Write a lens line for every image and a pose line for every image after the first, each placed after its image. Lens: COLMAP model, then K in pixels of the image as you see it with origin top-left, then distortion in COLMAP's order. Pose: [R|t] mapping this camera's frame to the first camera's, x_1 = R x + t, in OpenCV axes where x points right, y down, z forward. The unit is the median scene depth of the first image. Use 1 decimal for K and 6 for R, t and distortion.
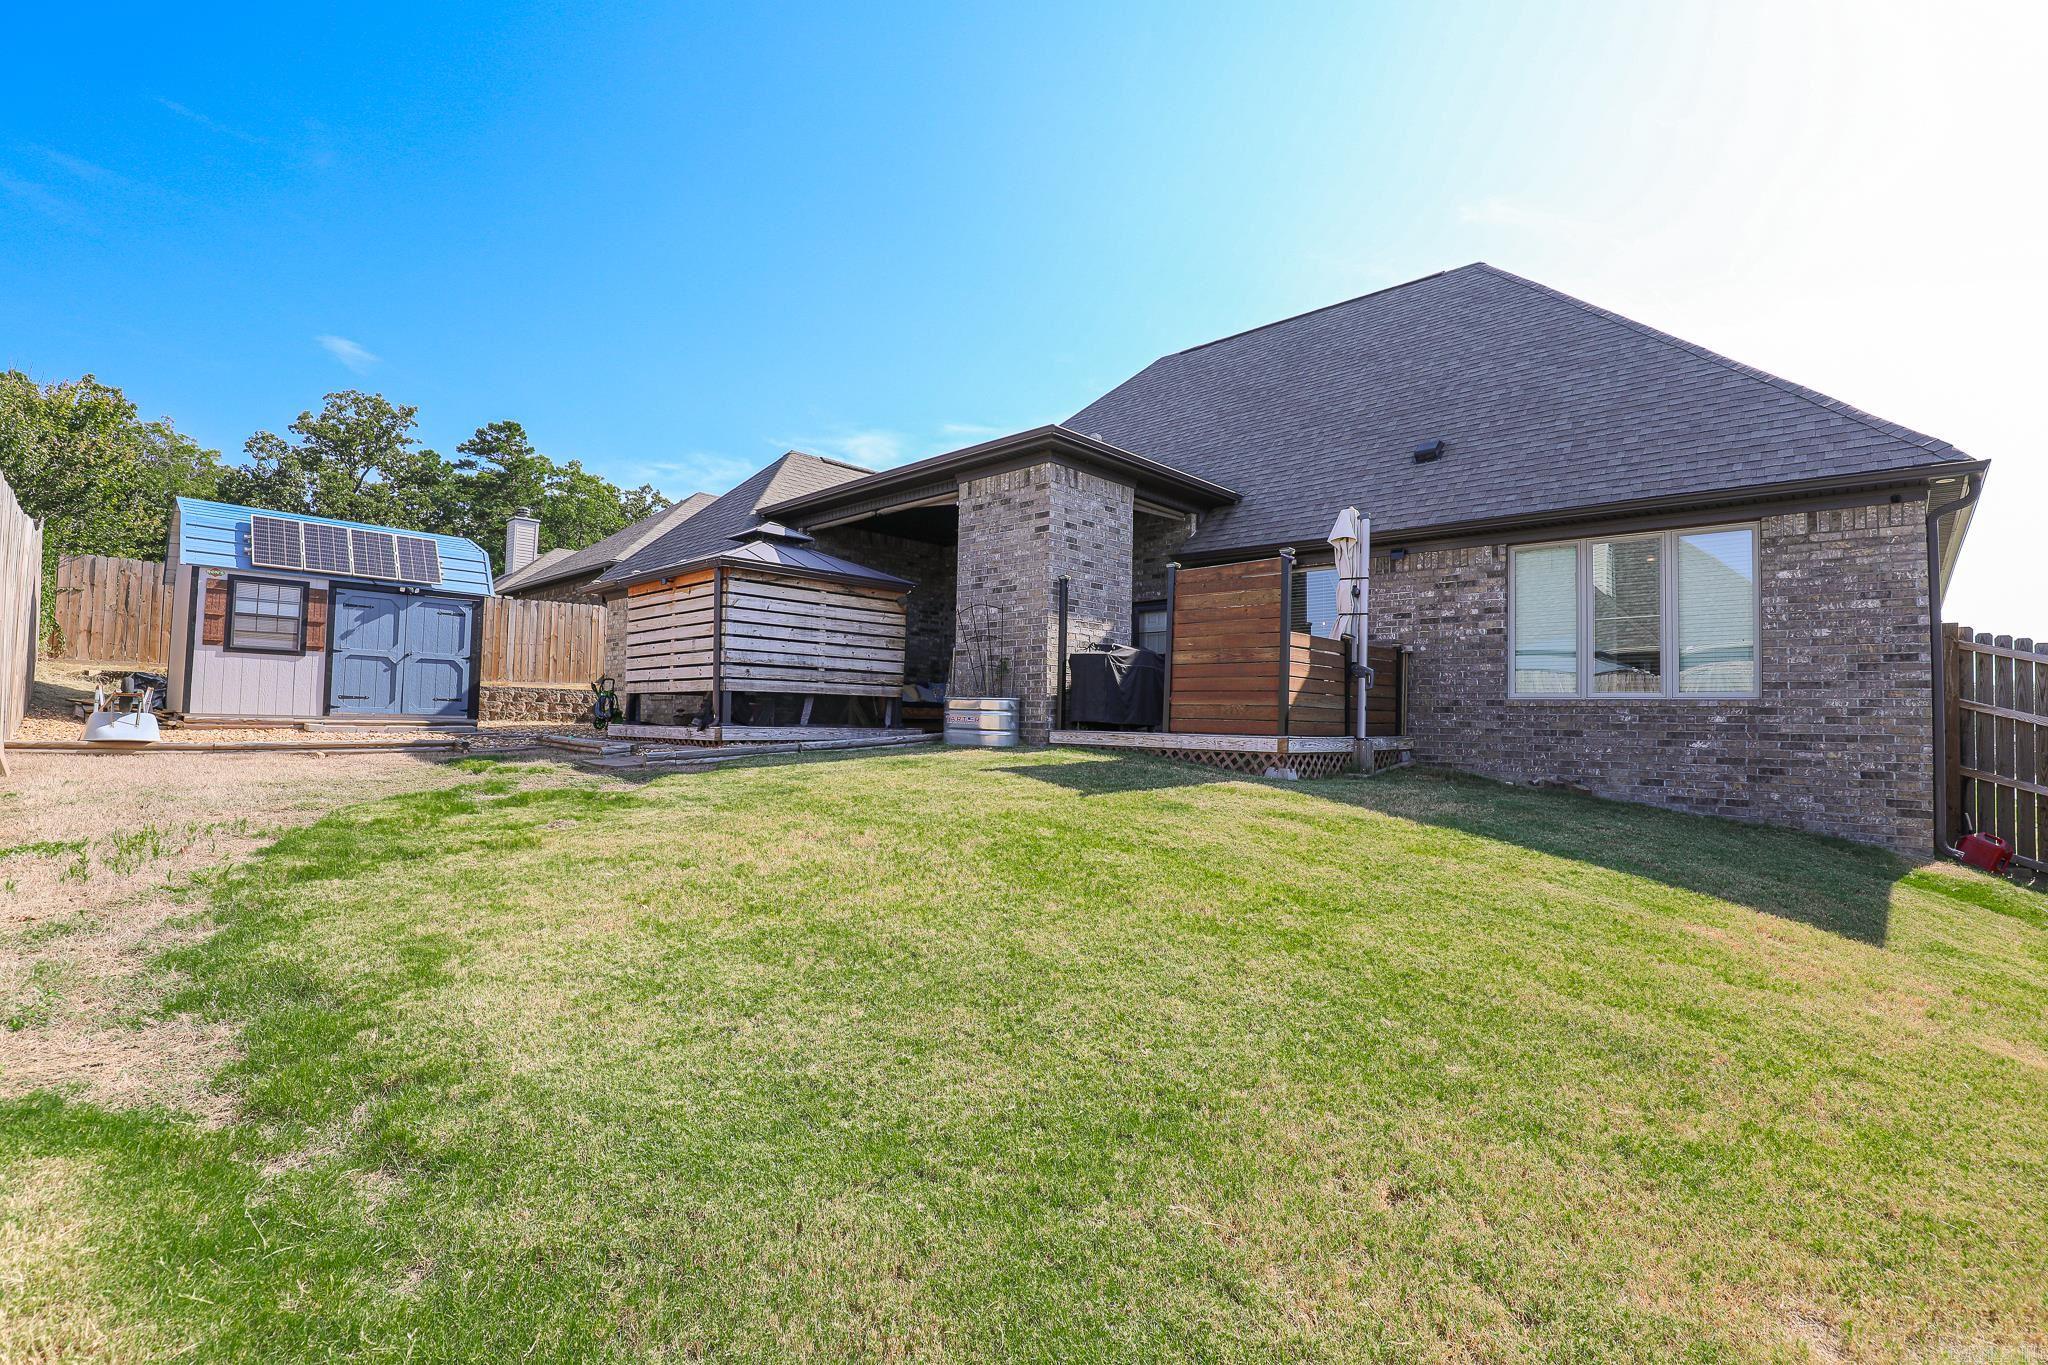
lens RADIAL K [[925.8, 0, 1027.3], [0, 925.8, 709.9], [0, 0, 1]] dist [-0.014584, 0.006689]
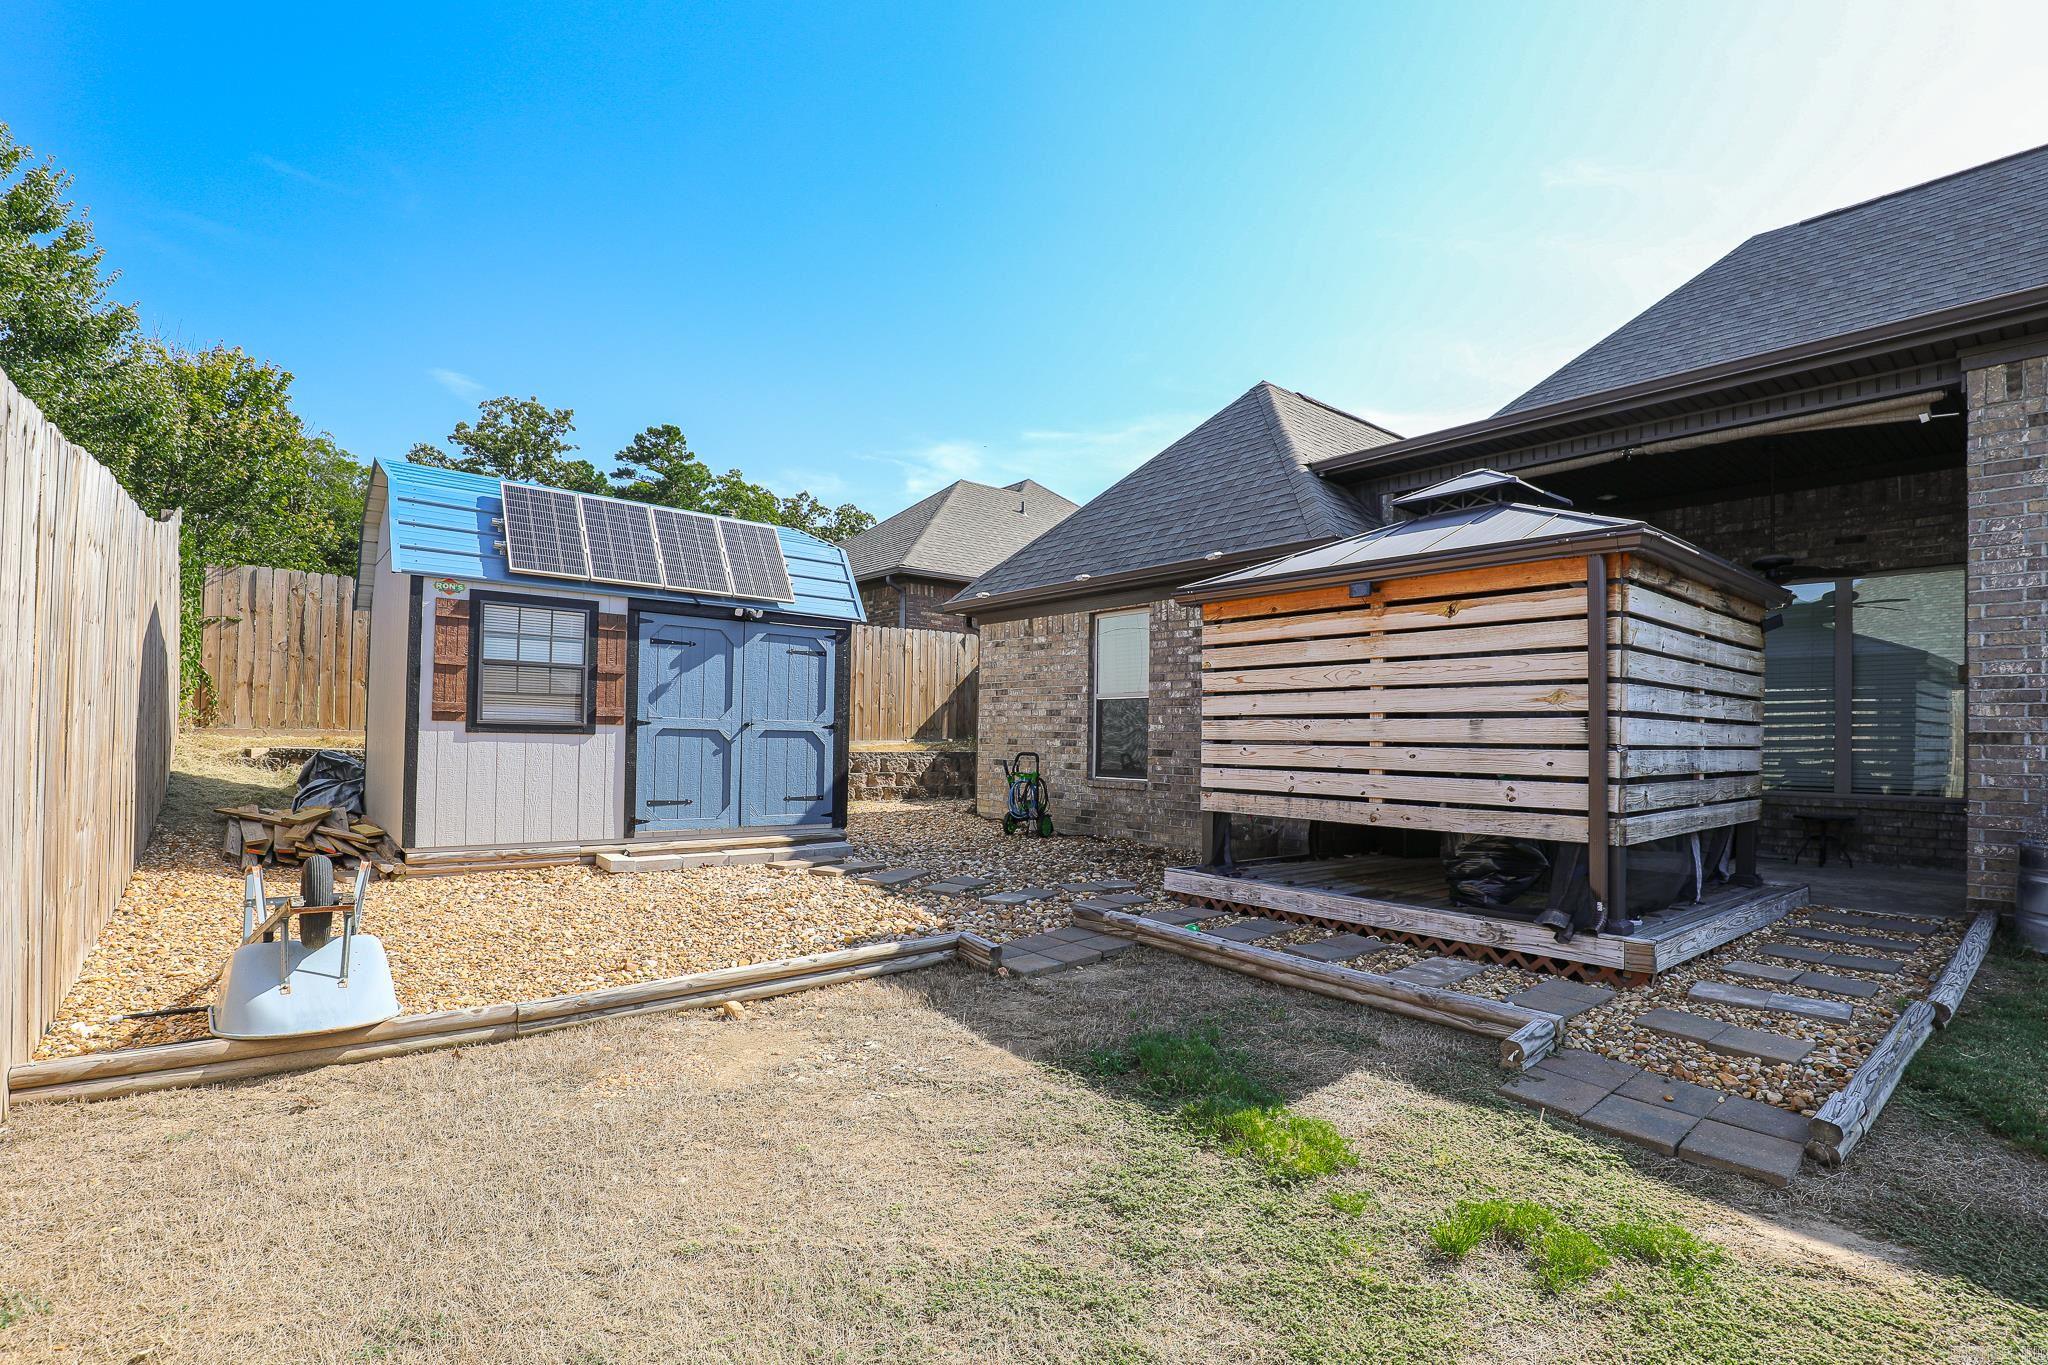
lens RADIAL K [[924.3, 0, 1033.7], [0, 924.3, 749.9], [0, 0, 1]] dist [-0.010737, 0.000063]
pose [[0.994882, 0.000056, -0.101045, -0.449819], [0.003212, 0.999477, 0.032186, -0.064395], [0.100994, -0.032346, 0.994361, 0.454699]]
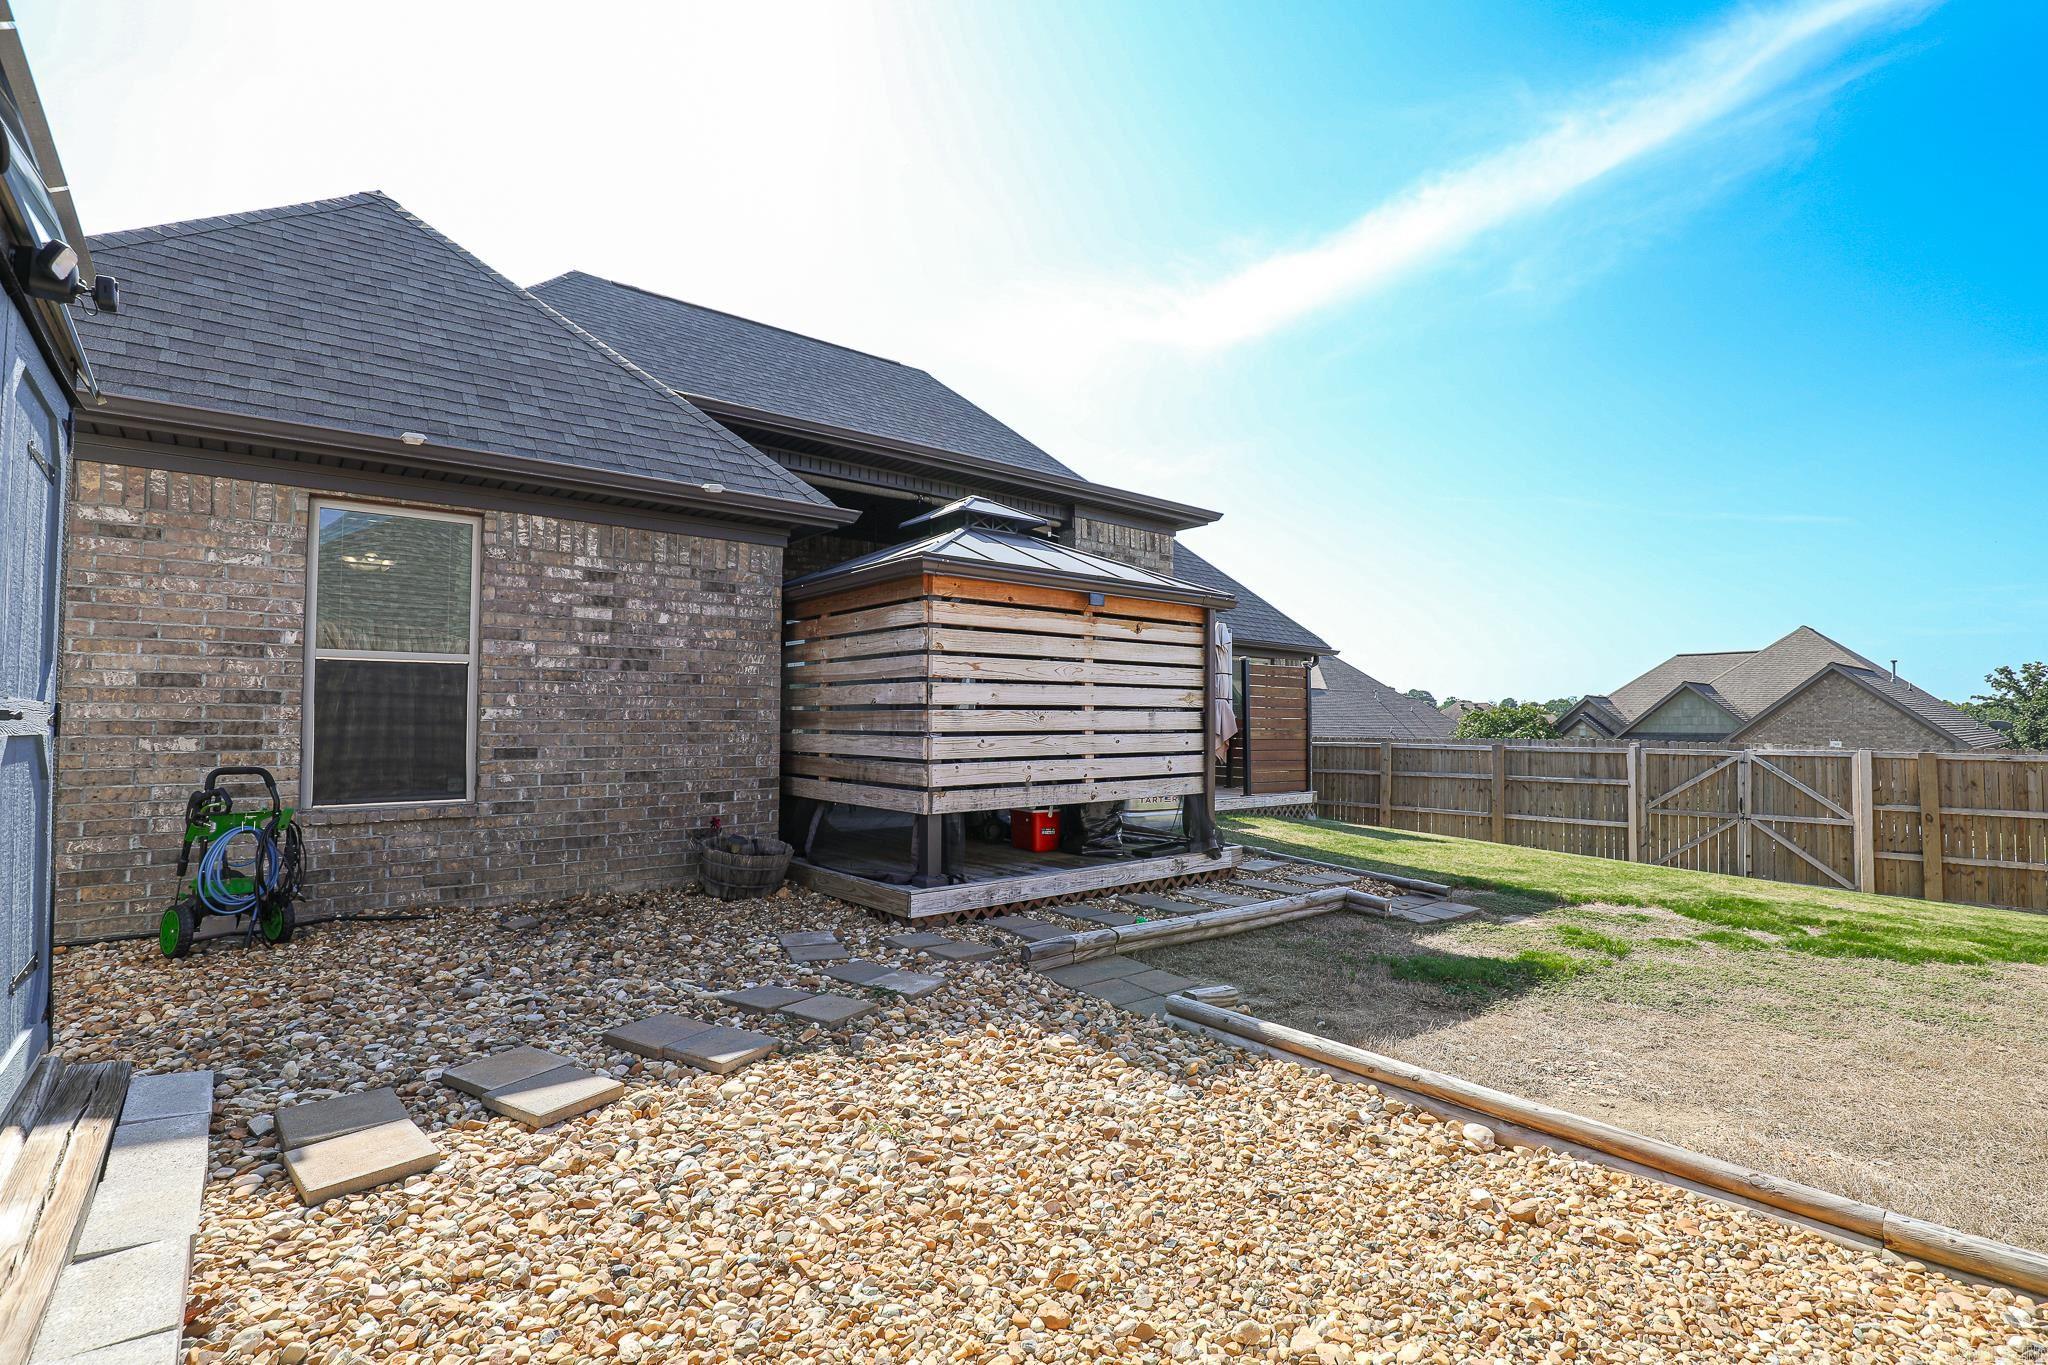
lens RADIAL K [[928.7, 0, 1026.7], [0, 928.7, 683.2], [0, 0, 1]] dist [-0.024365, 0.006792]
pose [[0.122577, 0.024464, 0.992157, -0.821804], [-0.018096, 0.999585, -0.022412, -0.067375], [-0.992294, -0.015207, 0.122969, 0.851055]]
